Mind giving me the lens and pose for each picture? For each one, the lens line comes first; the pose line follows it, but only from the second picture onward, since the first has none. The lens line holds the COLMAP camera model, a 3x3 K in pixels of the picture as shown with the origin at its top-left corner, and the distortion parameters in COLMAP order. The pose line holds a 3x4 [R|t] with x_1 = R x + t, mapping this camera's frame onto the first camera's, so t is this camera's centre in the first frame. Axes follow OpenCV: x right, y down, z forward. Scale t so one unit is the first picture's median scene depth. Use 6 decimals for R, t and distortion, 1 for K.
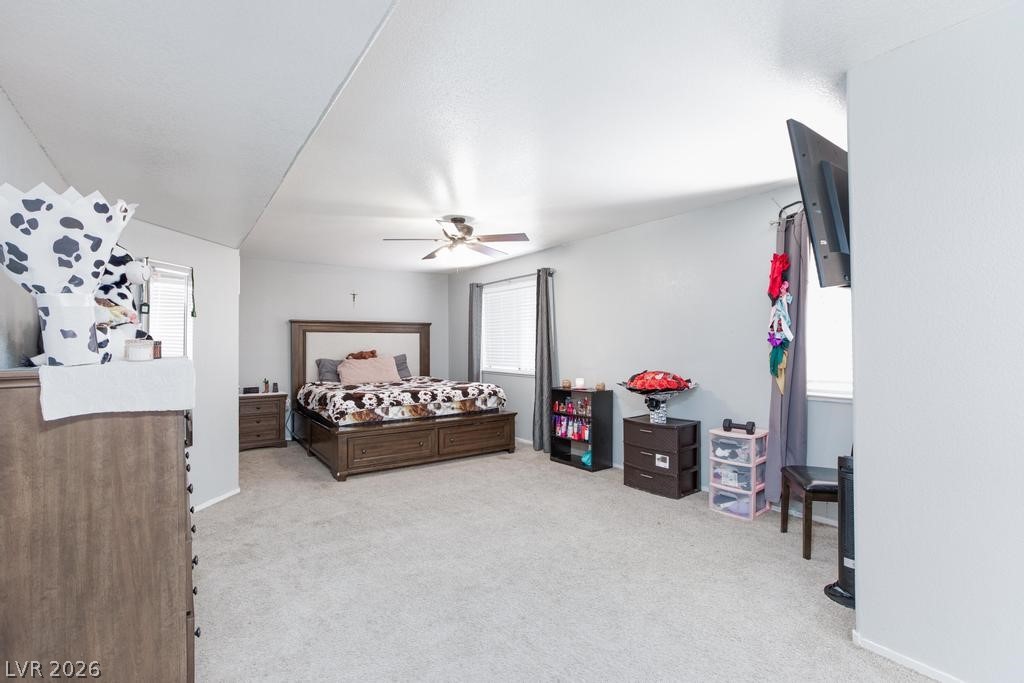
lens RADIAL K [[480.1, 0, 518.2], [0, 480.1, 333.5], [0, 0, 1]] dist [-0.019939, 0.000845]
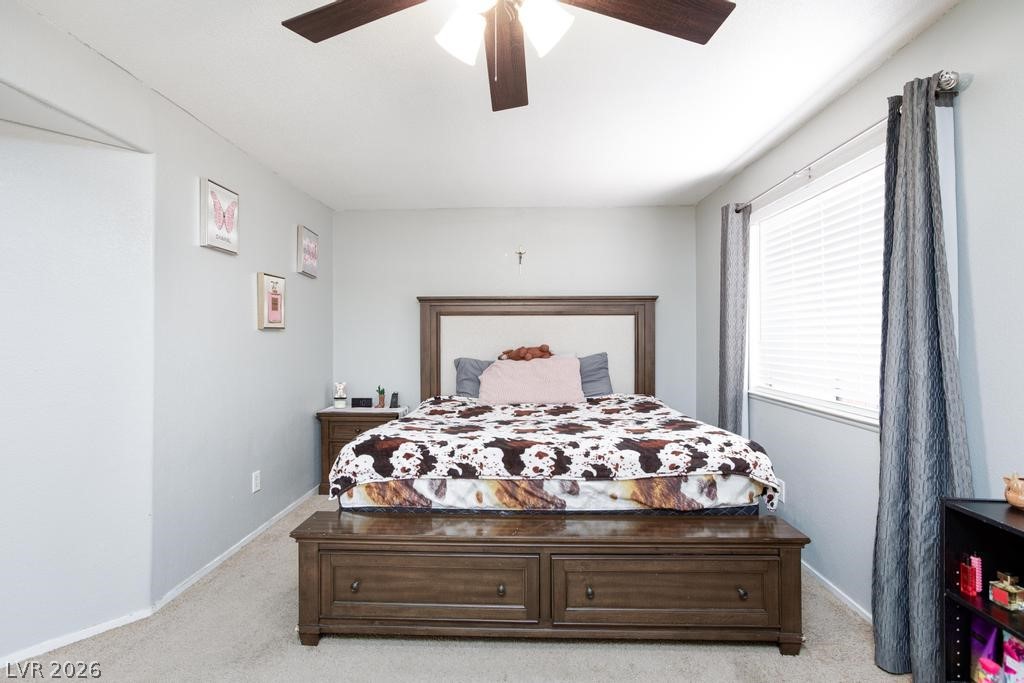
lens RADIAL K [[503.2, 0, 507.7], [0, 503.2, 338.2], [0, 0, 1]] dist [-0.000554, 0.001410]
pose [[0.793444, 0.003822, -0.608631, 0.043551], [0.011037, 0.999725, 0.020667, 0.015970], [0.608543, -0.023115, 0.793184, 0.599759]]
